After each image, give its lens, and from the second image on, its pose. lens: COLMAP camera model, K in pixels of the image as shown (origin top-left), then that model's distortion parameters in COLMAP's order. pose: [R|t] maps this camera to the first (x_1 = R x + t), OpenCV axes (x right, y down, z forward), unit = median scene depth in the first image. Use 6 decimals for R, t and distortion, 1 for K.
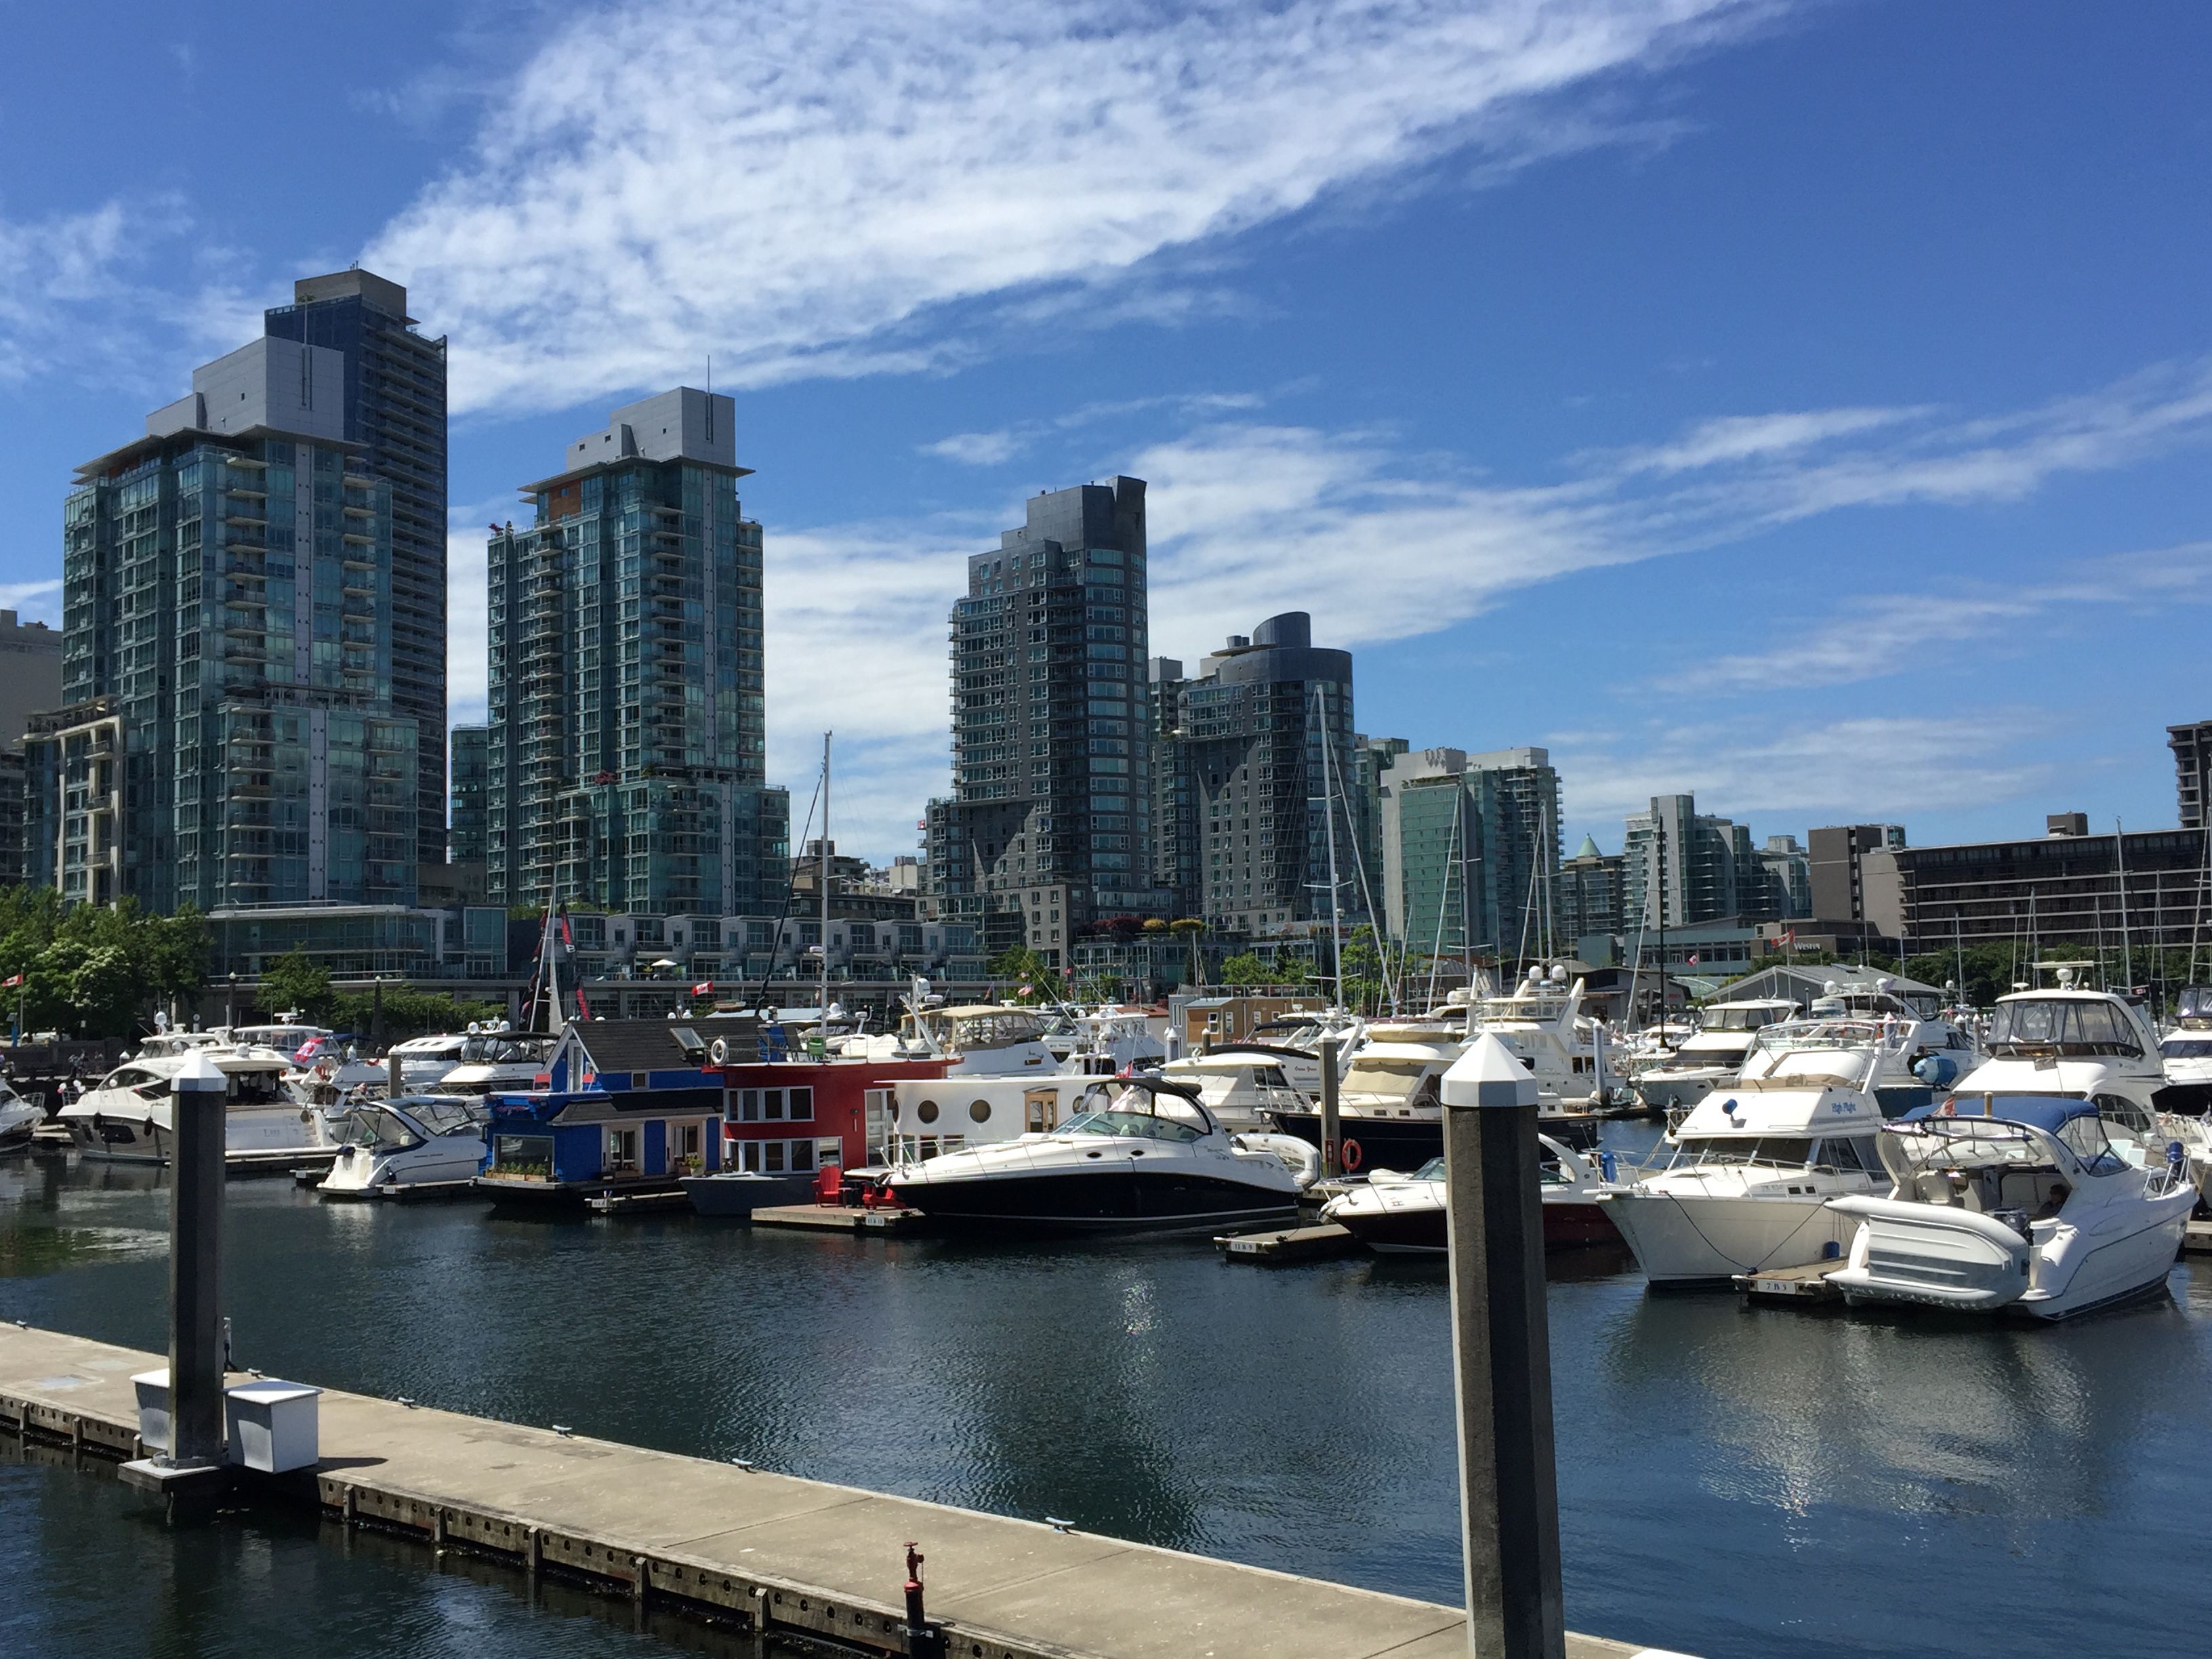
lens RADIAL K [[2169.7, 0, 1106.0], [0, 2169.7, 829.5], [0, 0, 1]] dist [0.014457, 0.010650]
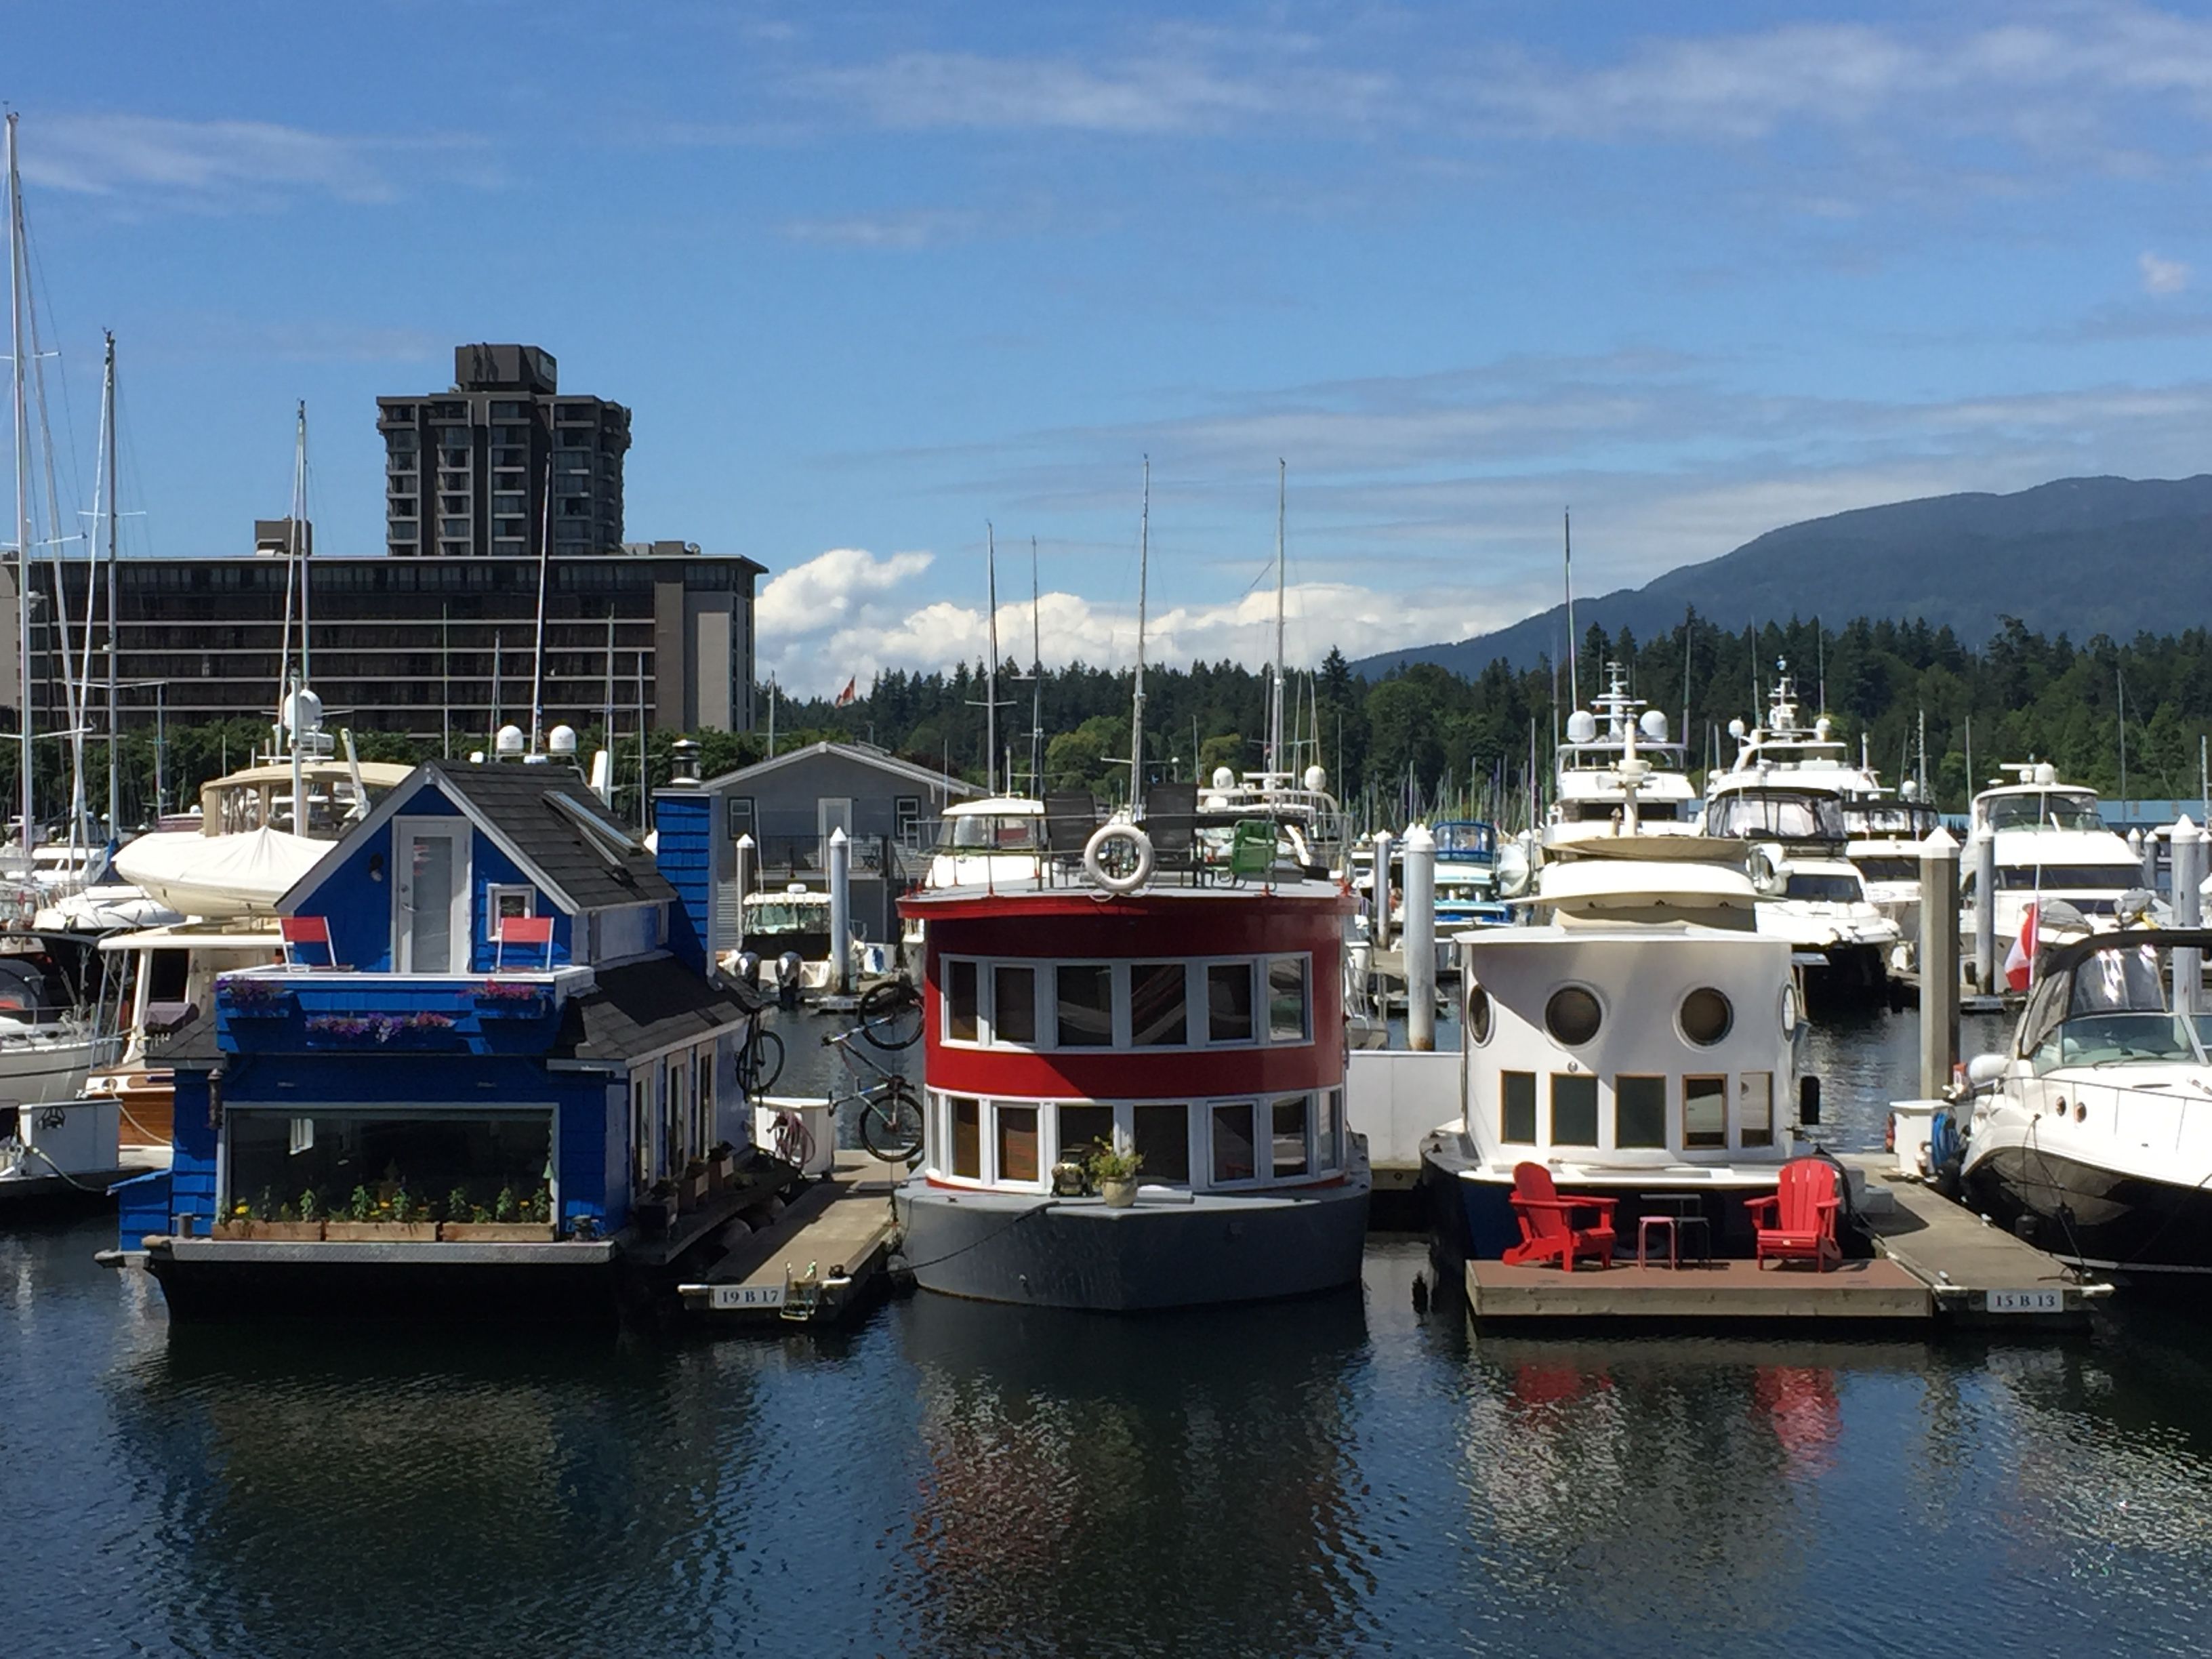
lens RADIAL K [[3586.9, 0, 1106.0], [0, 3586.9, 829.5], [0, 0, 1]] dist [0.000750, 0.038518]
pose [[0.741471, 0.017685, 0.670752, -0.073318], [-0.072718, 0.995883, 0.054128, 0.008381], [-0.667033, -0.088910, 0.739704, 0.072159]]
